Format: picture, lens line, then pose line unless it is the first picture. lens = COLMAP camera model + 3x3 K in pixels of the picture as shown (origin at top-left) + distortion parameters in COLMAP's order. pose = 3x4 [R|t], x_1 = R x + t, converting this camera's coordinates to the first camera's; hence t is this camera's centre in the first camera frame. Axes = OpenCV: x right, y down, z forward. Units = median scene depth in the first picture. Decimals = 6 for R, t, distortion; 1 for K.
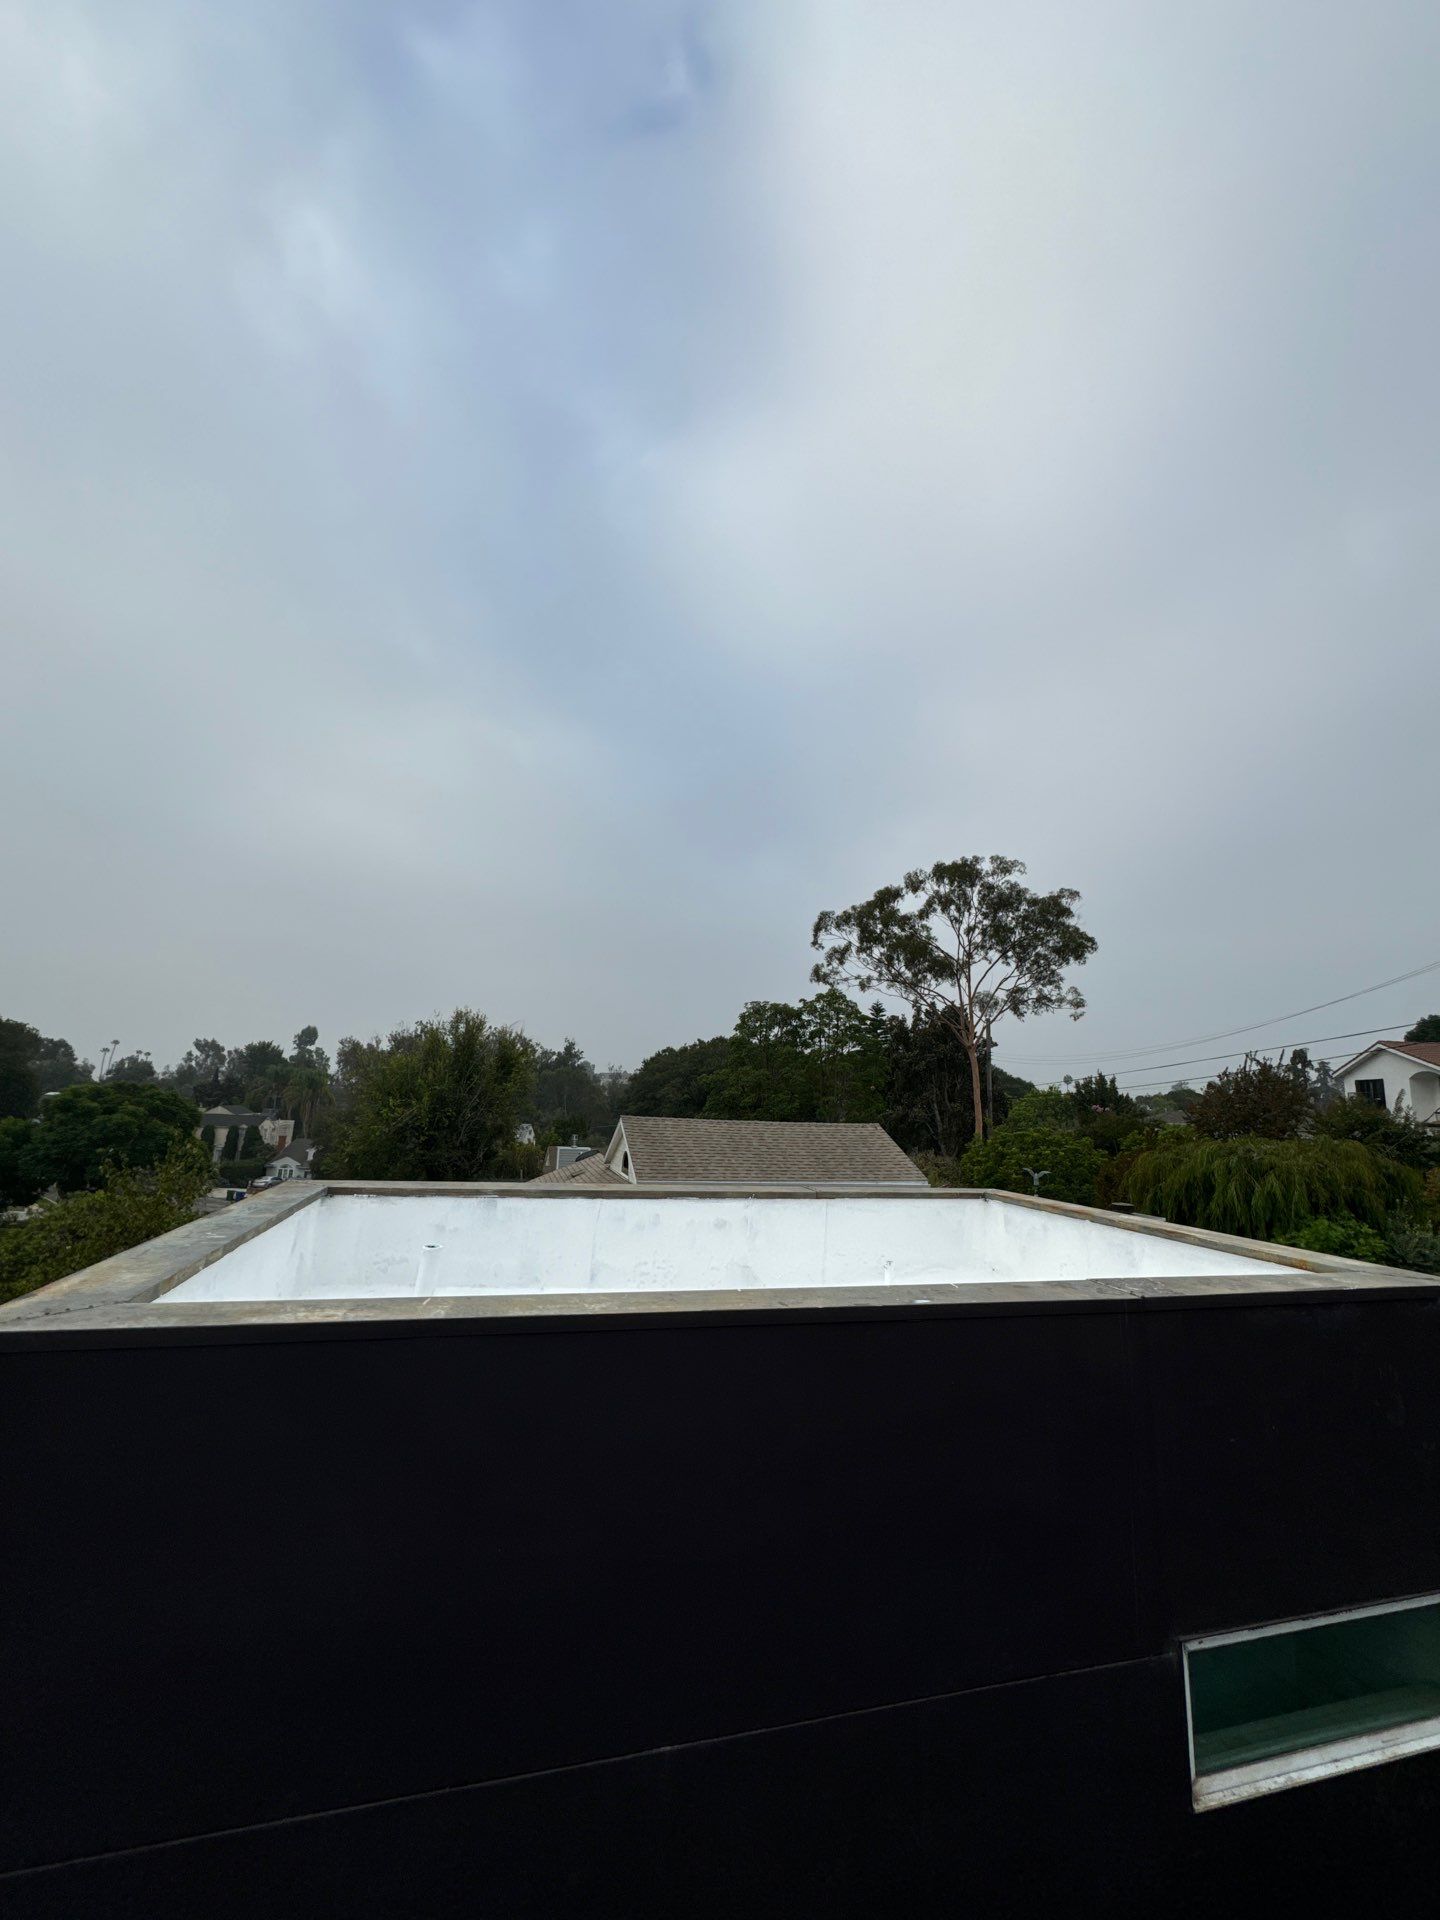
lens RADIAL K [[763.7, 0, 721.7], [0, 763.7, 956.0], [0, 0, 1]] dist [-0.002056, 0.000546]
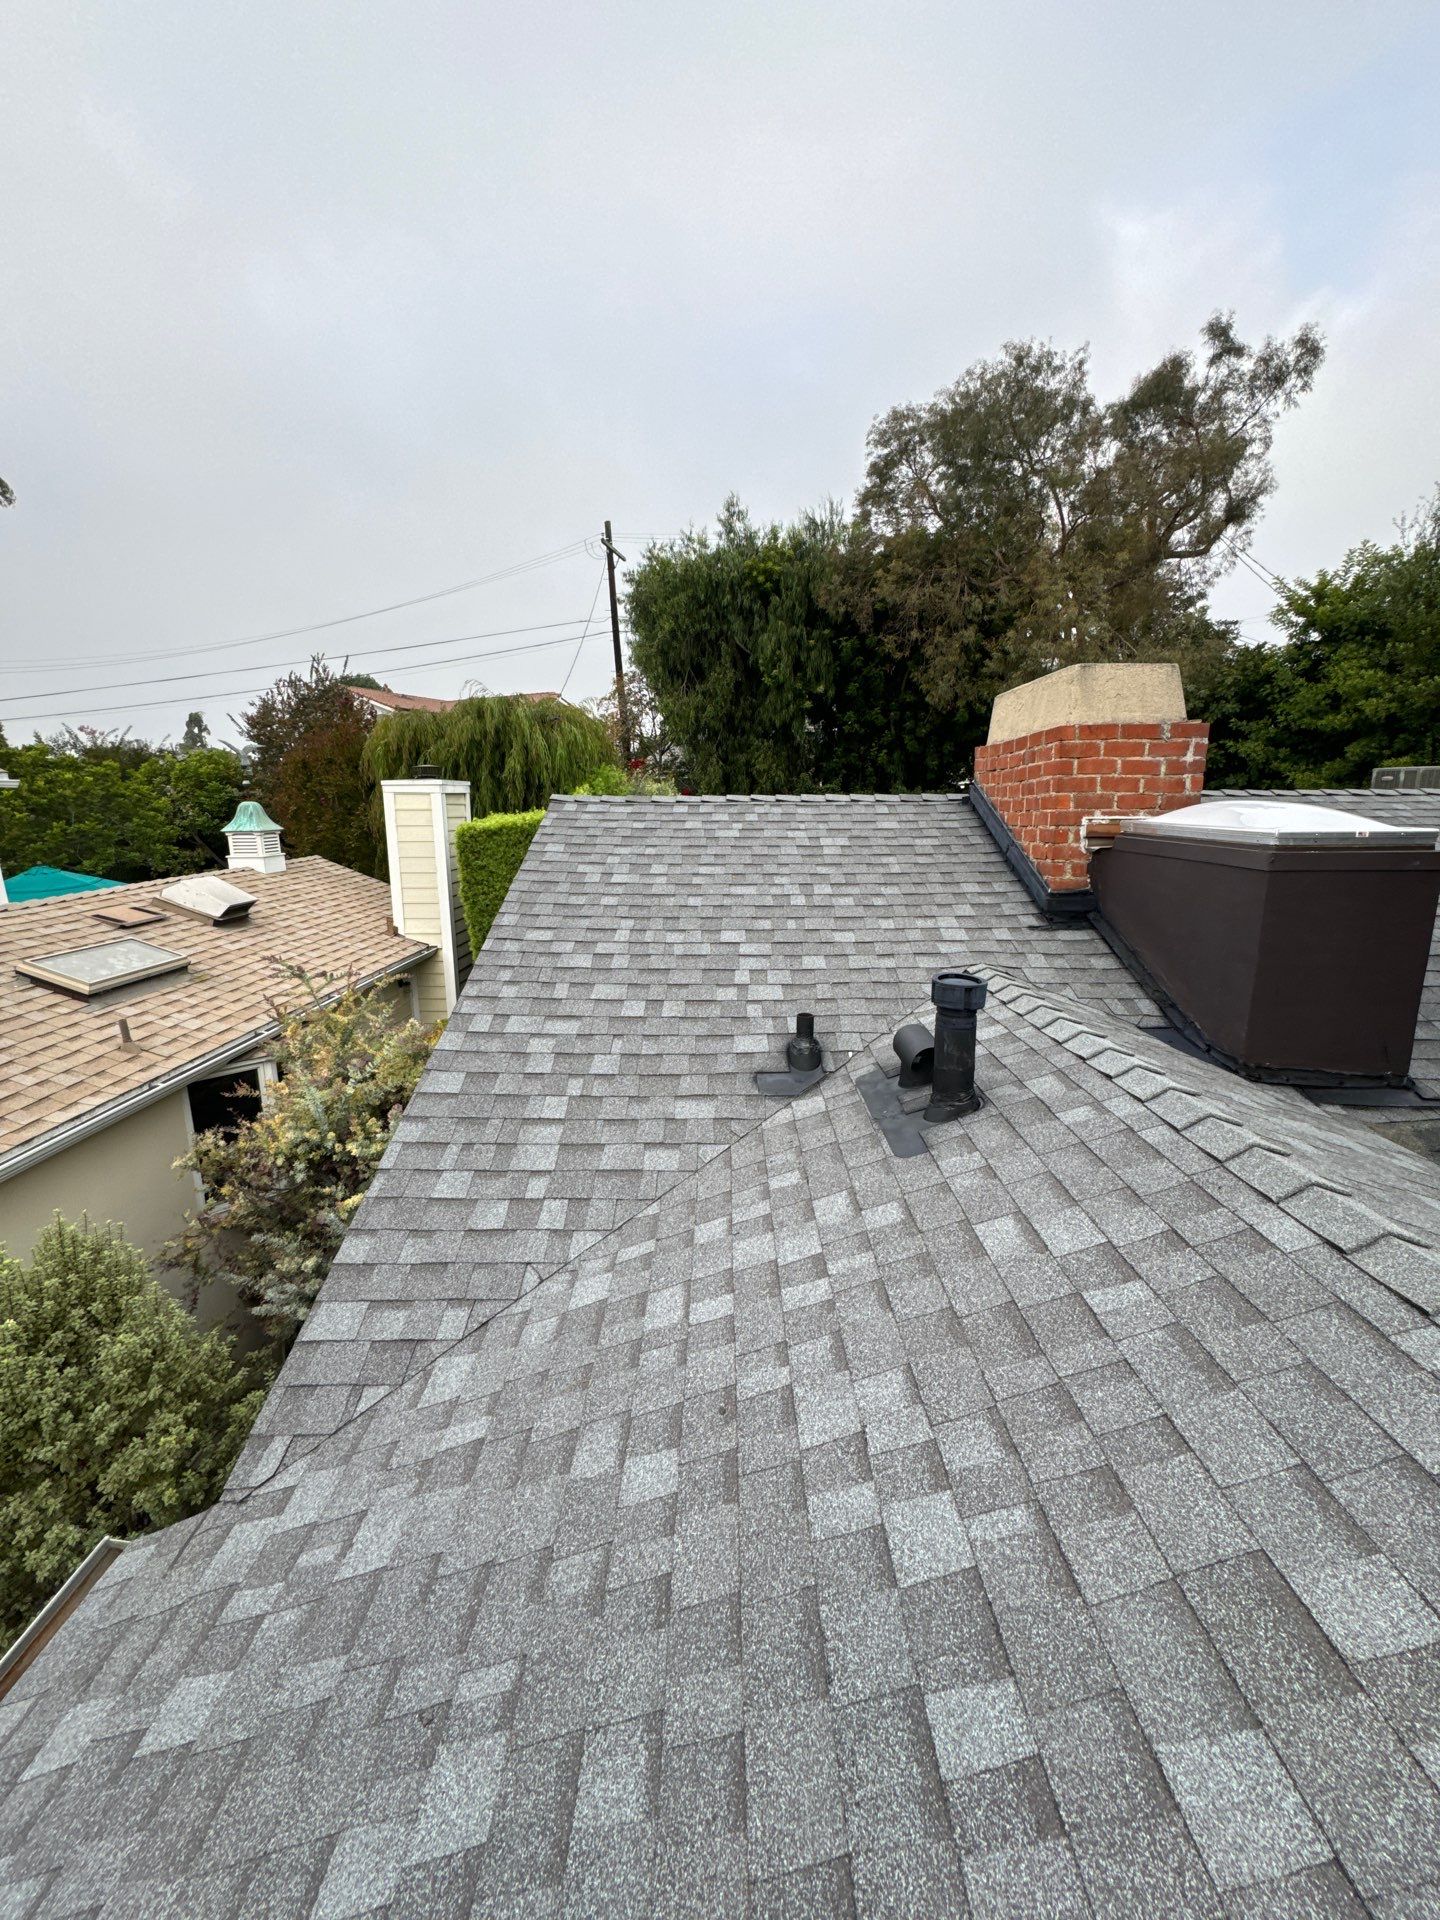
lens RADIAL K [[763.7, 0, 722.3], [0, 763.7, 958.3], [0, 0, 1]] dist [-0.002056, 0.000546]
pose [[0.287609, -0.236569, 0.928071, -0.039156], [-0.153231, 0.945166, 0.288413, 0.080883], [-0.945411, -0.225159, 0.235589, 0.171093]]
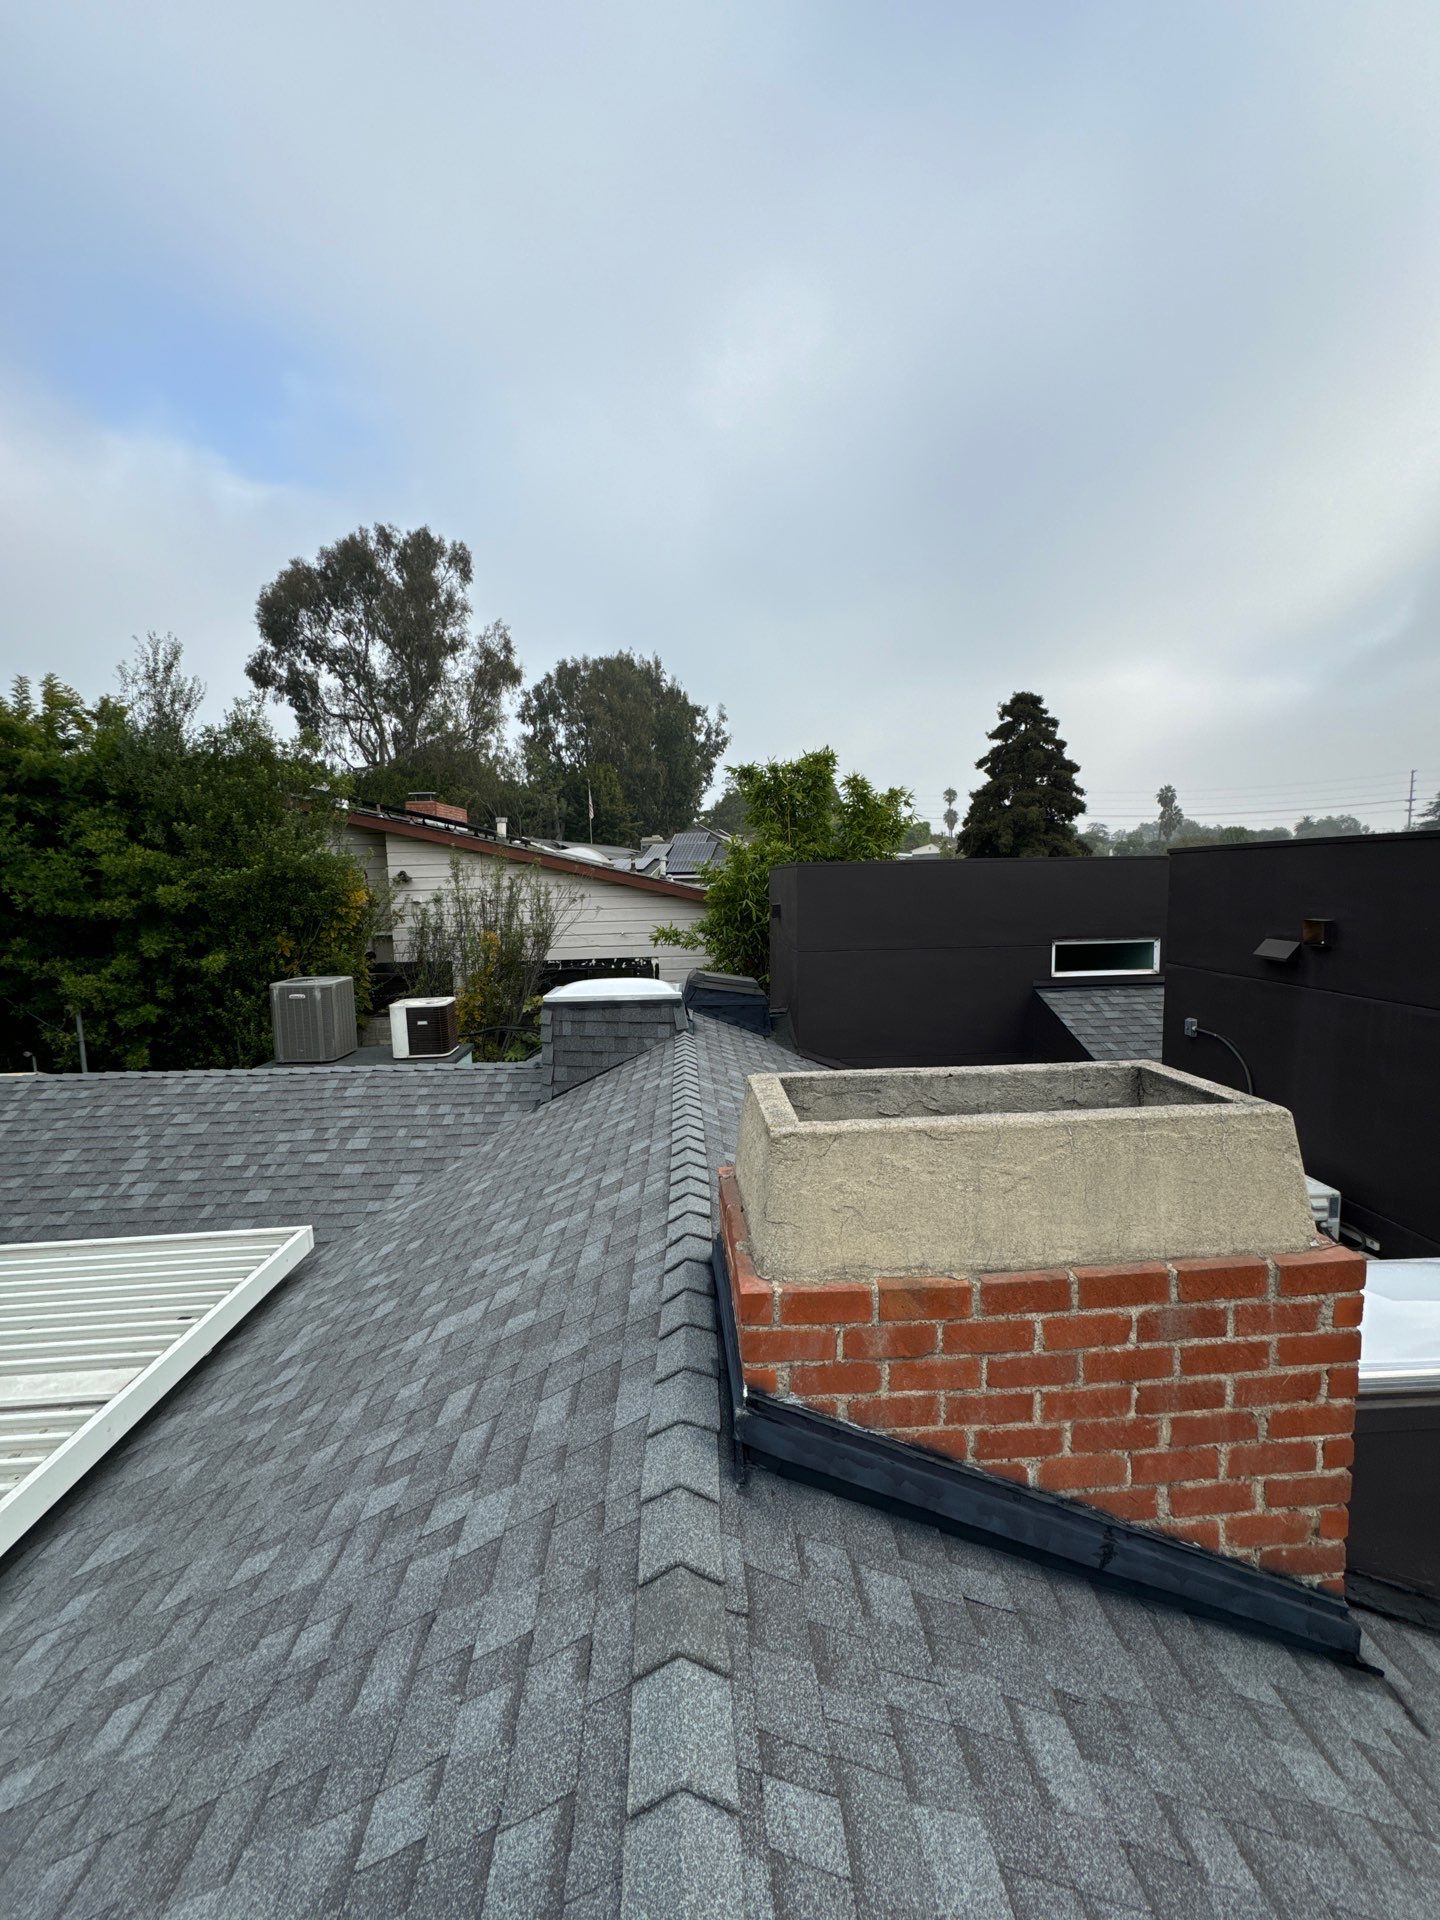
lens RADIAL K [[763.7, 0, 719.1], [0, 763.7, 958.0], [0, 0, 1]] dist [-0.002056, 0.000546]
pose [[-0.971269, -0.044153, 0.233854, 0.106429], [-0.062393, 0.995510, -0.071182, 0.061434], [-0.229661, -0.083728, -0.969663, 0.213878]]
